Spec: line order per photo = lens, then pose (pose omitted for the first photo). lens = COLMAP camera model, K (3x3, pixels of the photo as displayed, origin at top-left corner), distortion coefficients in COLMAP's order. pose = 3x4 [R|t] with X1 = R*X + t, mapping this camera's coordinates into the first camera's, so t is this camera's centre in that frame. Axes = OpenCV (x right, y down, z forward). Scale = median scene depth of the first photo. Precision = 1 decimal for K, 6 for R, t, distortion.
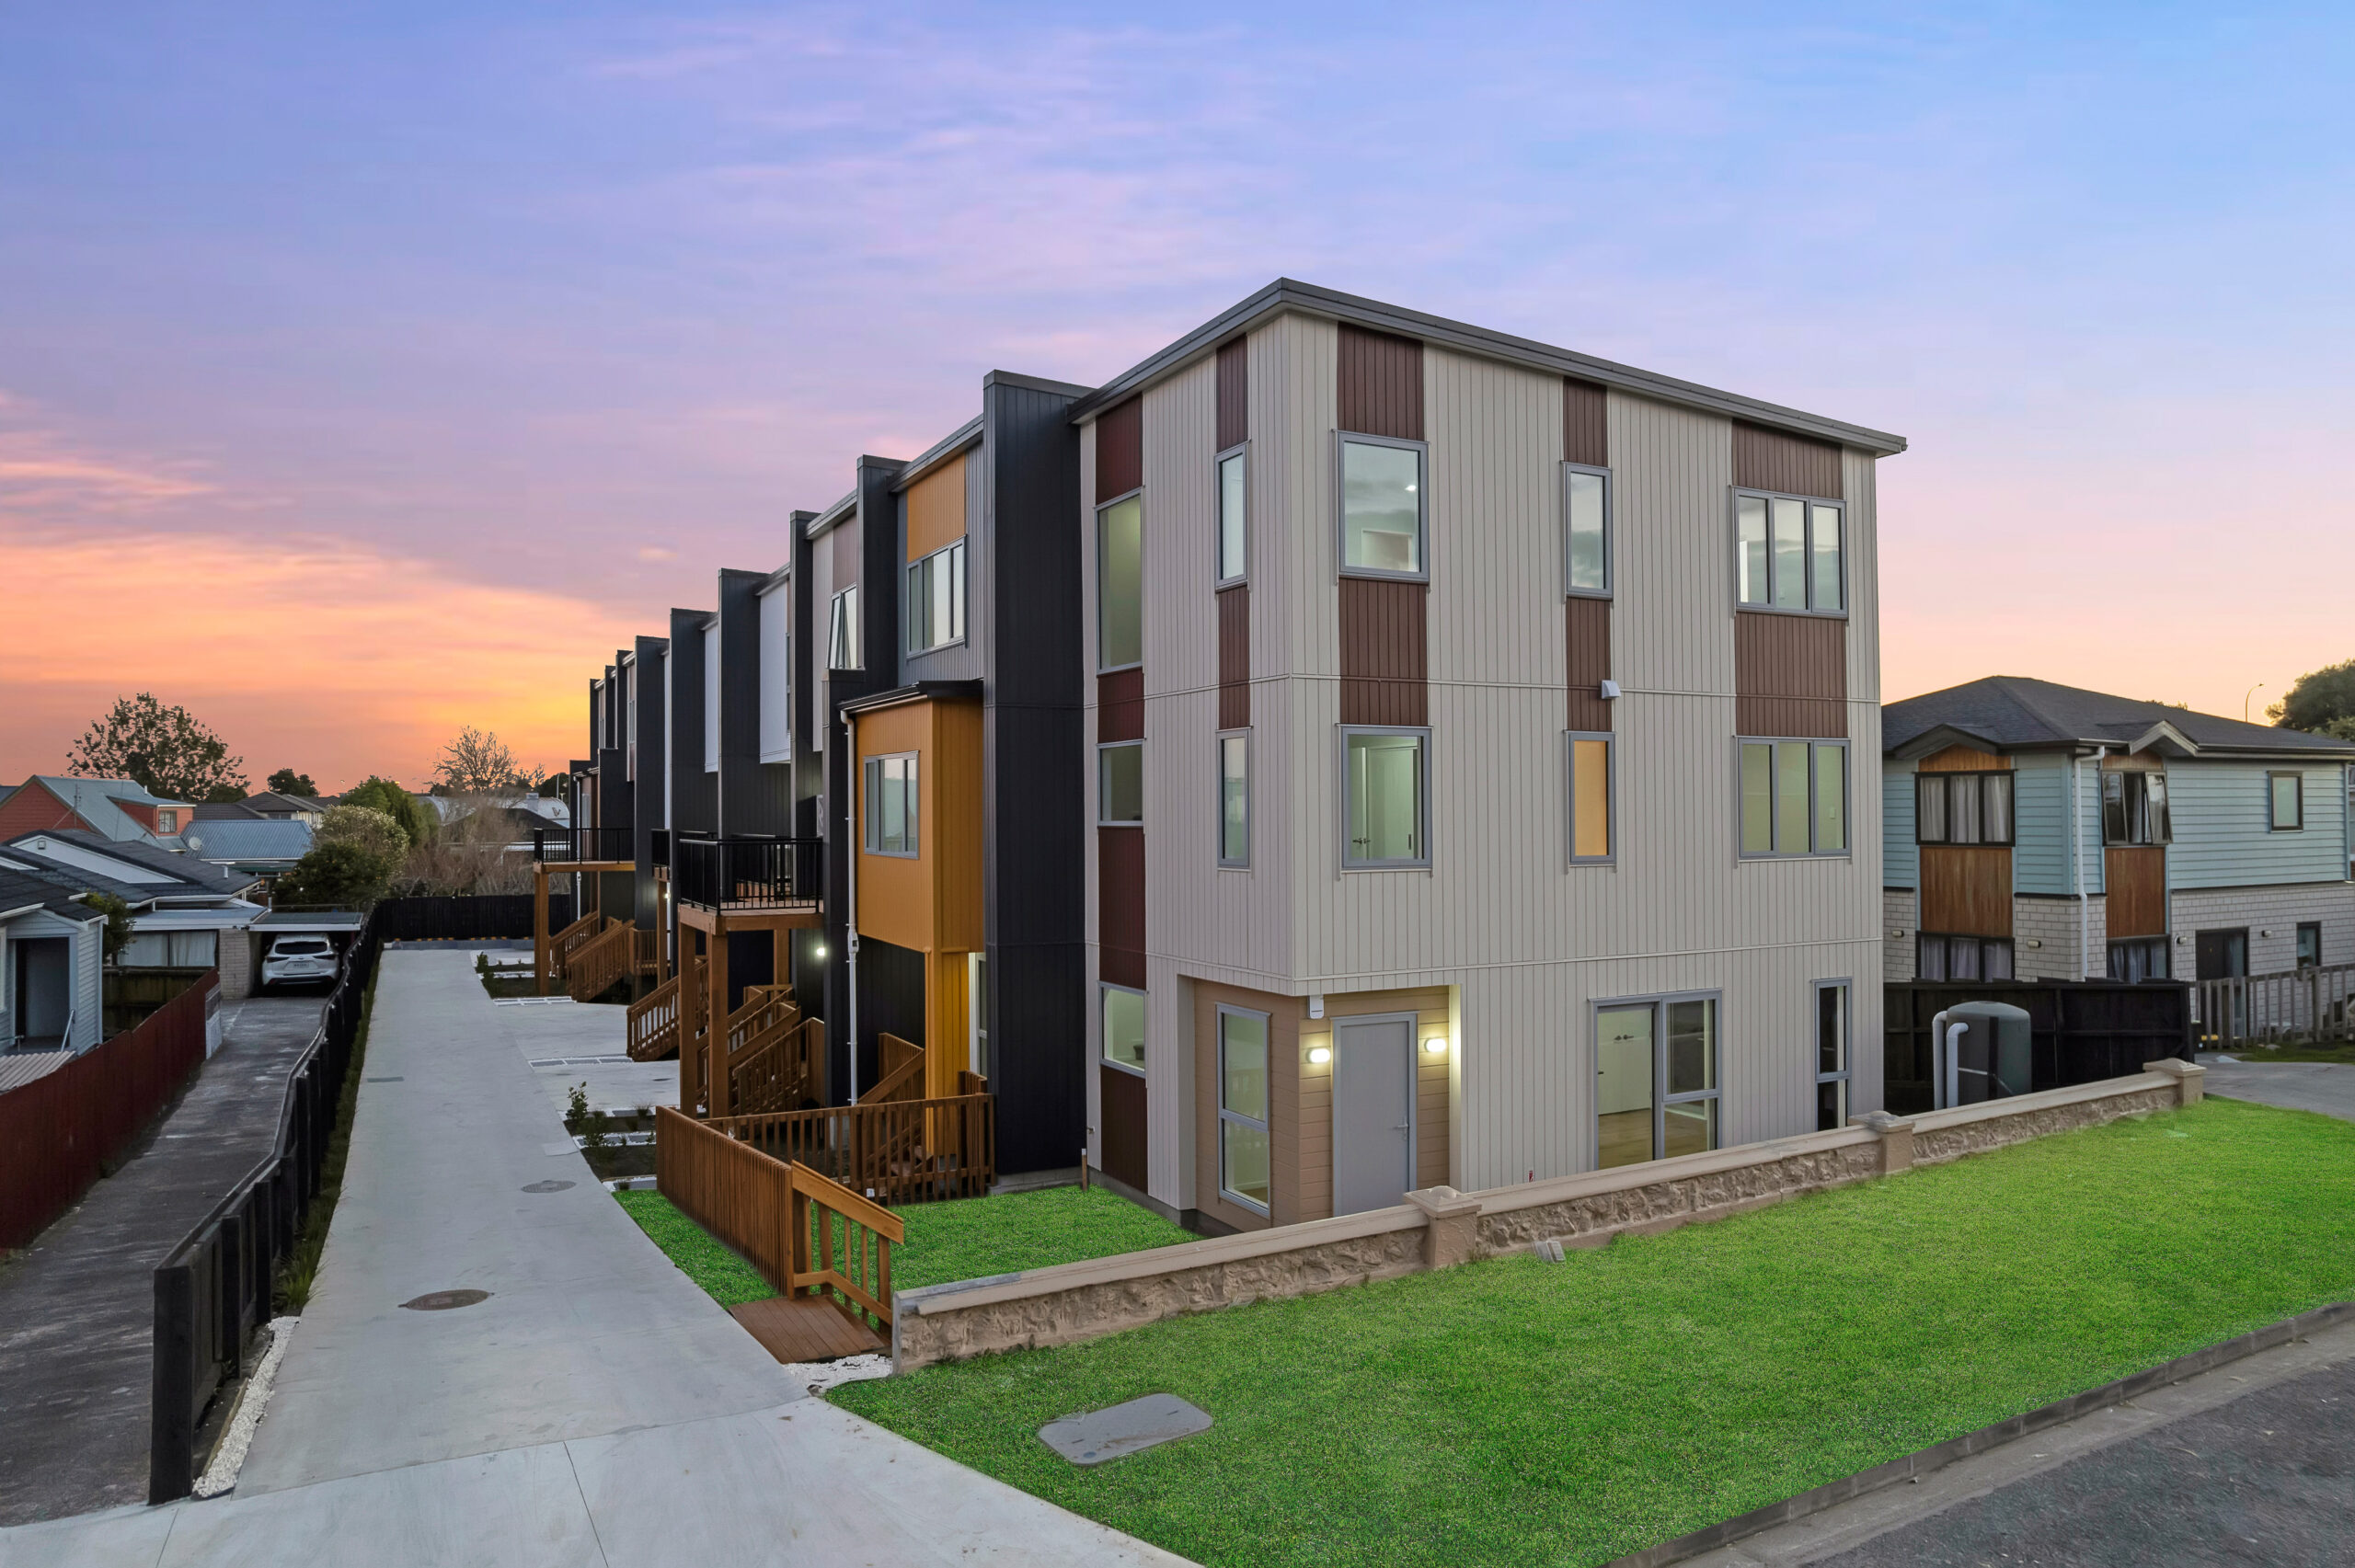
lens RADIAL K [[1461.1, 0, 1184.8], [0, 1461.1, 783.6], [0, 0, 1]] dist [-0.042872, 0.033748]
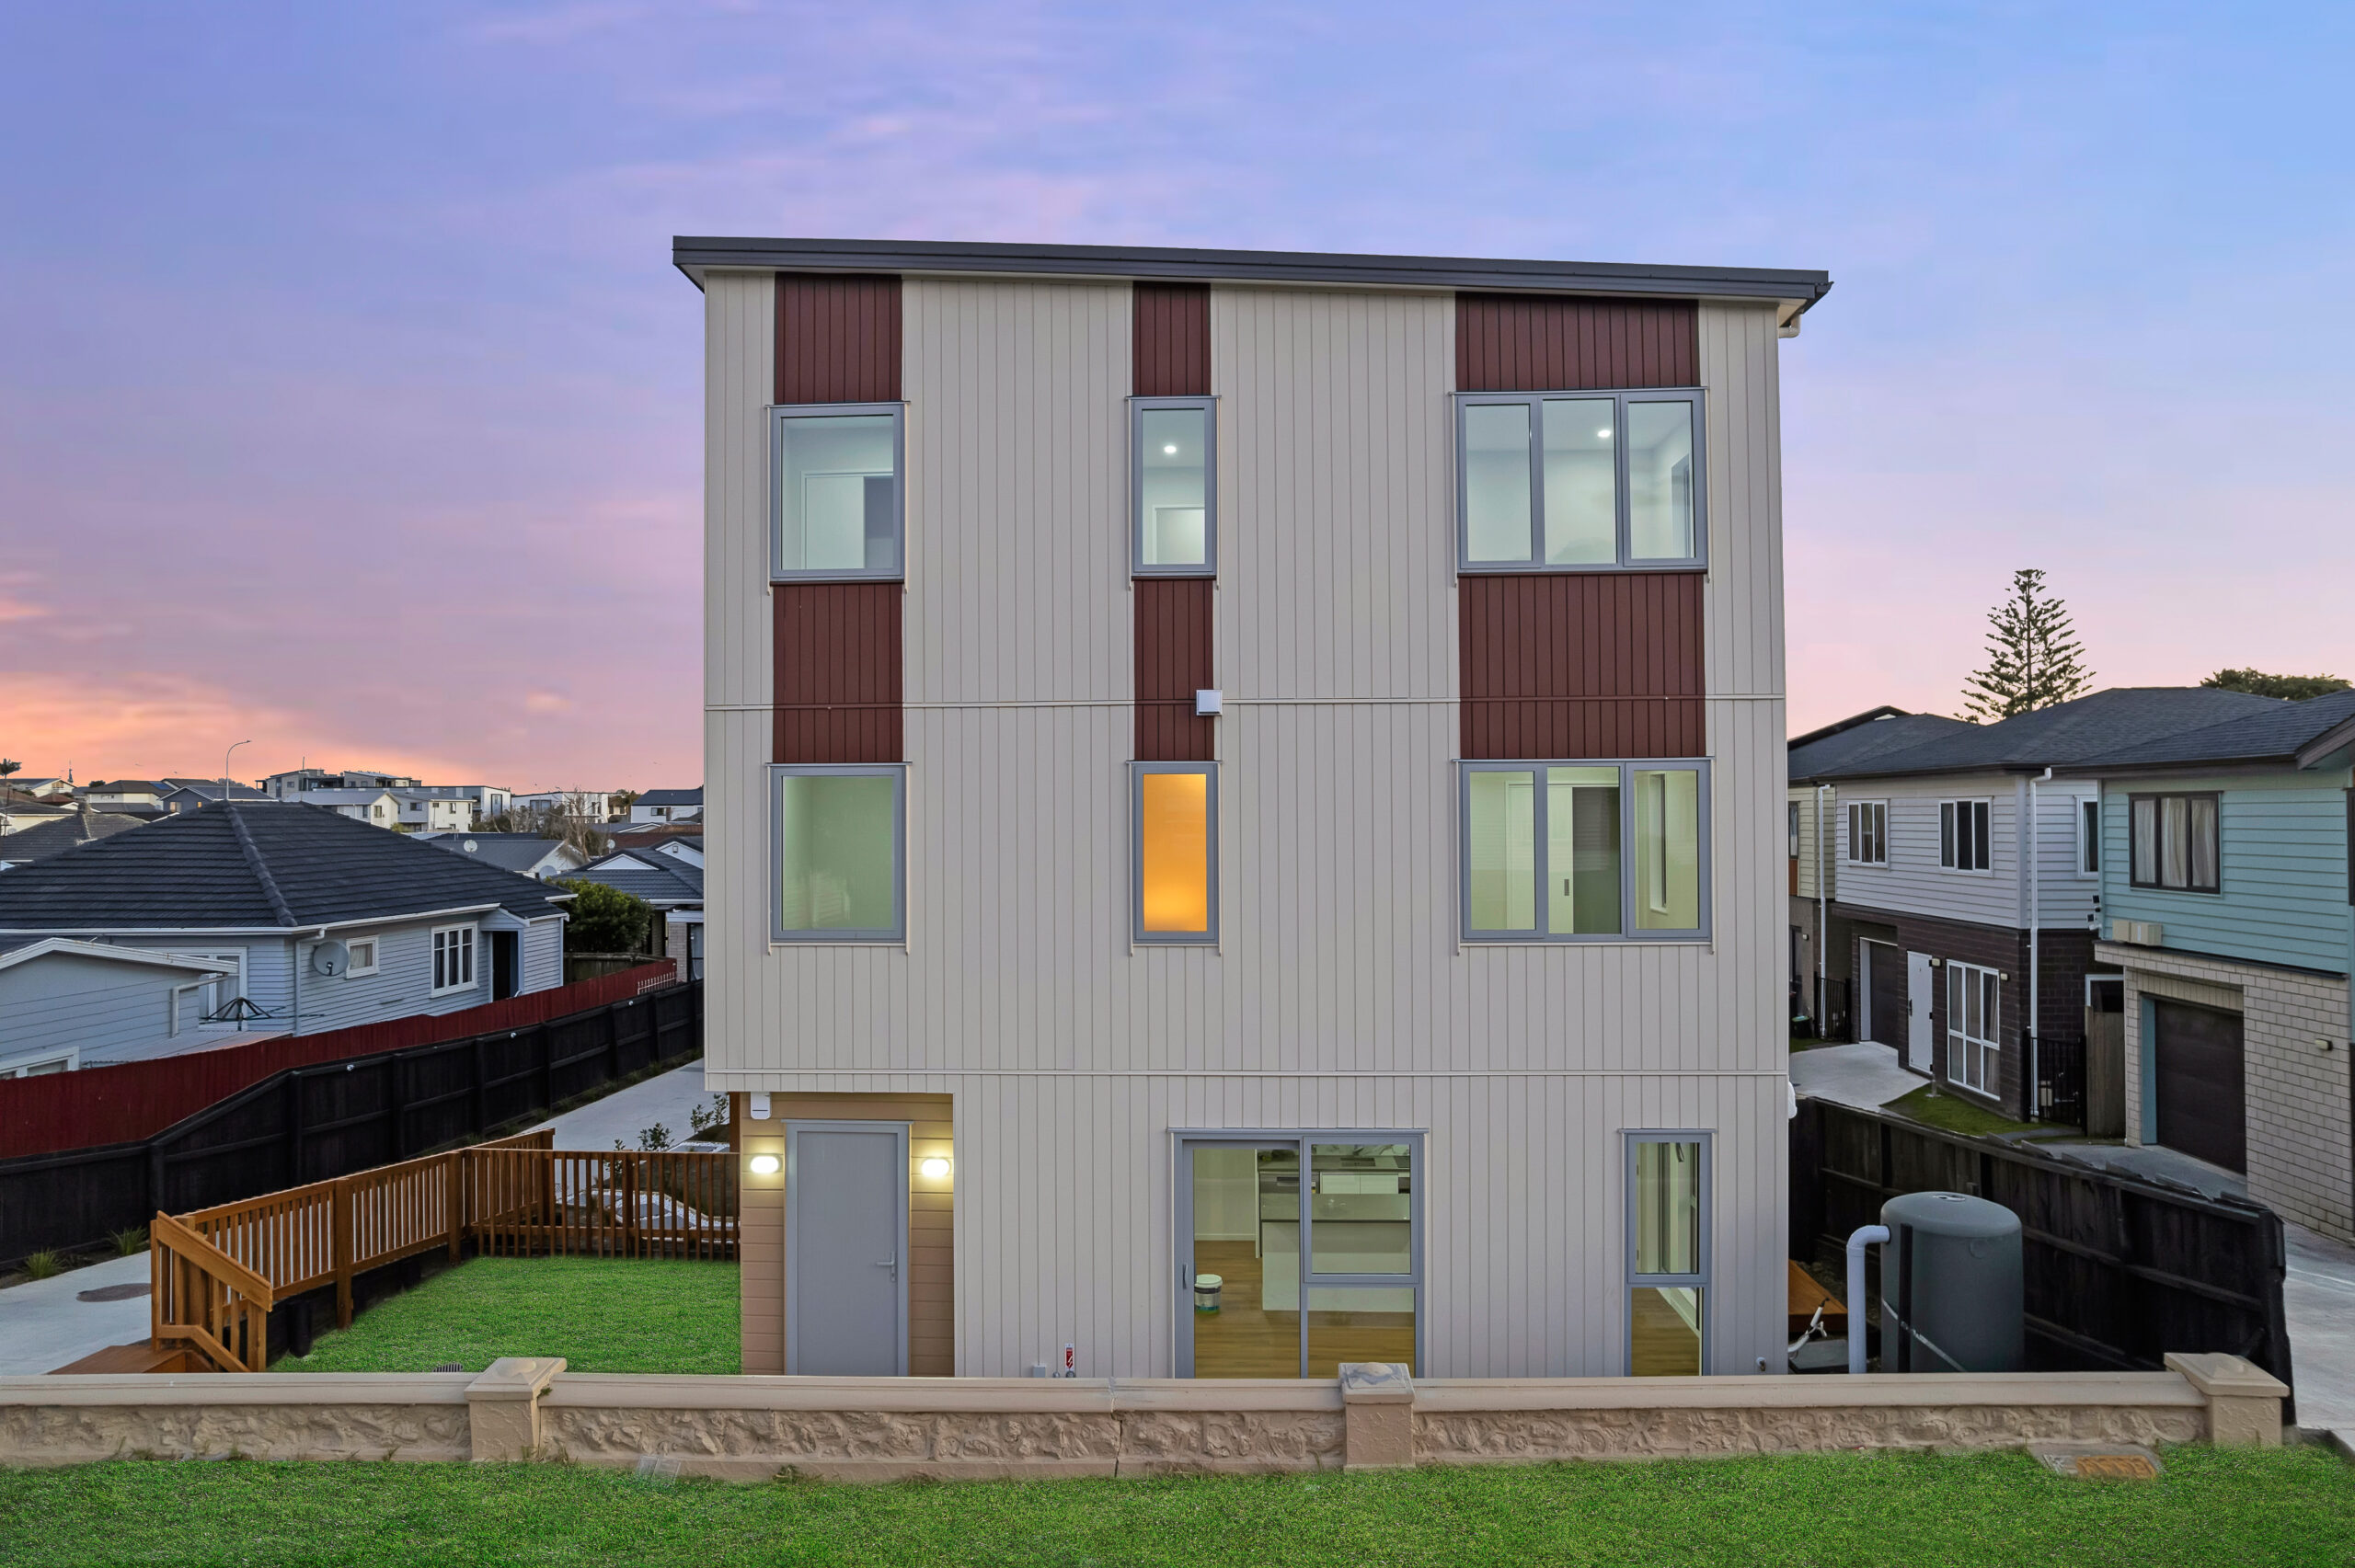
lens RADIAL K [[1461.1, 0, 1284.9], [0, 1461.1, 790.5], [0, 0, 1]] dist [-0.042872, 0.033748]
pose [[0.867678, -0.011573, -0.496992, 0.726157], [0.007559, 0.999921, -0.010086, -0.013949], [0.497069, 0.004994, 0.867697, 0.415601]]
